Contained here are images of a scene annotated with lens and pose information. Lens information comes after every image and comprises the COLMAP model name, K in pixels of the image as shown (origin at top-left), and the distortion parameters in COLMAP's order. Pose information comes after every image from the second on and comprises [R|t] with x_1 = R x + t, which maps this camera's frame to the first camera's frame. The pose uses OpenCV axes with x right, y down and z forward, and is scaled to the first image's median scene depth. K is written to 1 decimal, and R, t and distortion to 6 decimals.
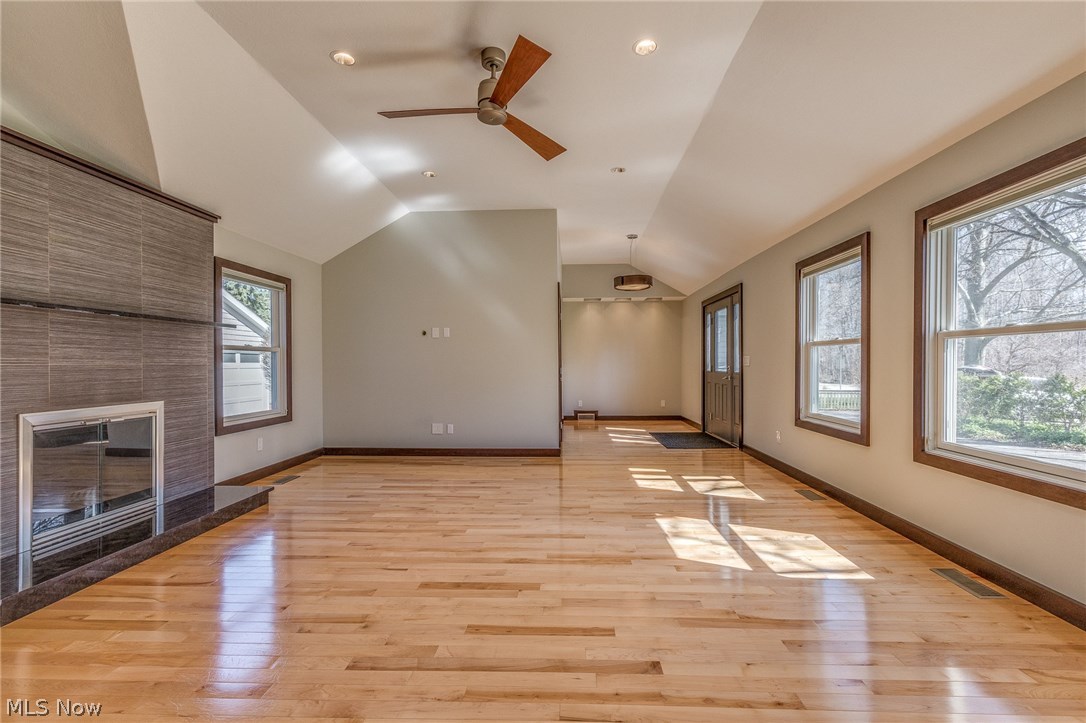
lens RADIAL K [[488.4, 0, 549.5], [0, 488.4, 363.7], [0, 0, 1]] dist [0.007607, -0.001426]
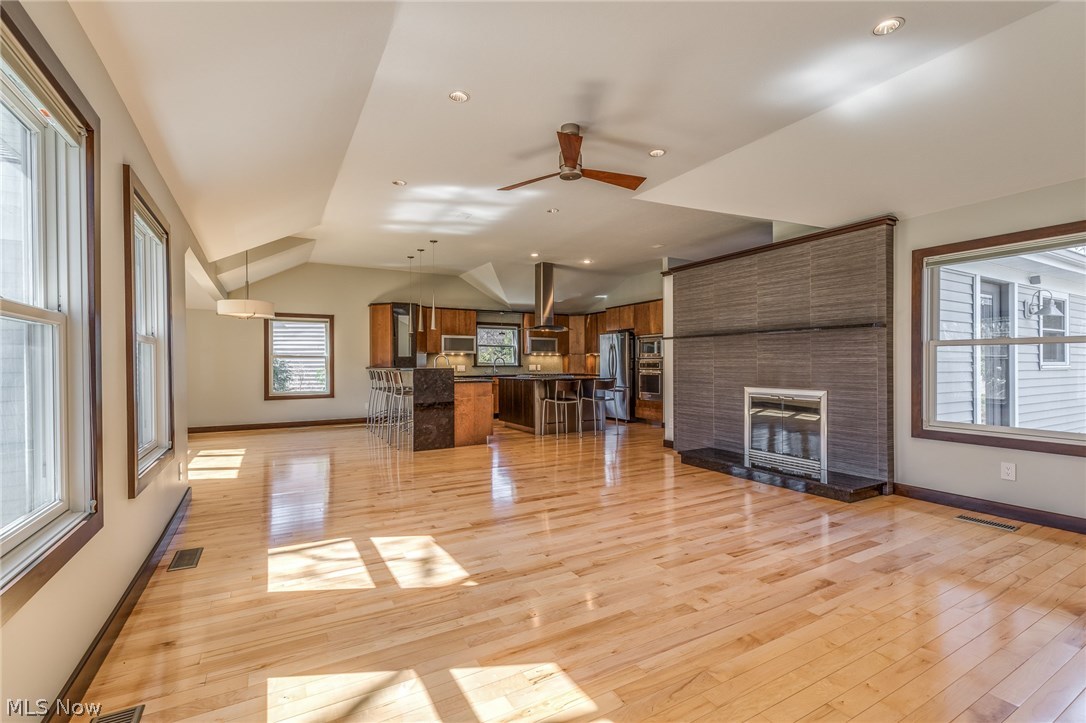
lens RADIAL K [[488.4, 0, 552.0], [0, 488.4, 363.9], [0, 0, 1]] dist [0.007607, -0.001426]
pose [[-0.842668, 0.008523, -0.538366, 0.606171], [0.006818, 0.999963, 0.005159, -0.008149], [0.538390, 0.000677, -0.842695, 1.987262]]
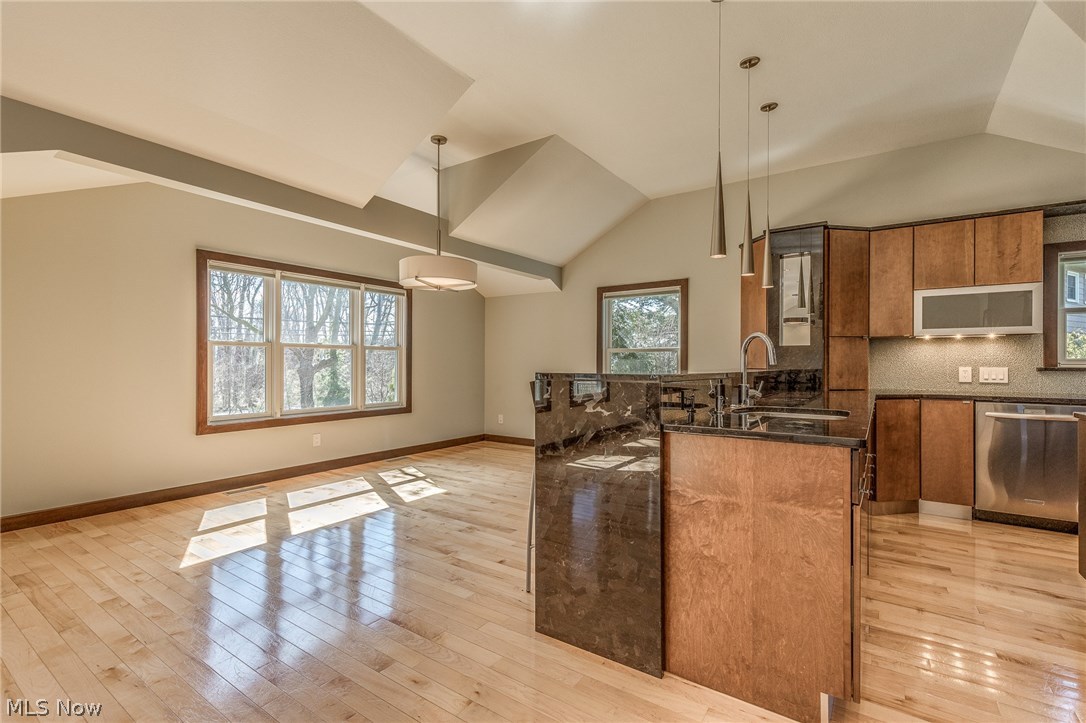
lens RADIAL K [[488.4, 0, 546.2], [0, 488.4, 361.9], [0, 0, 1]] dist [0.007607, -0.001426]
pose [[-0.850212, 0.005954, 0.526408, -0.380882], [0.003999, 0.999980, -0.004851, 0.005355], [-0.526426, -0.002019, -0.850219, 0.486002]]
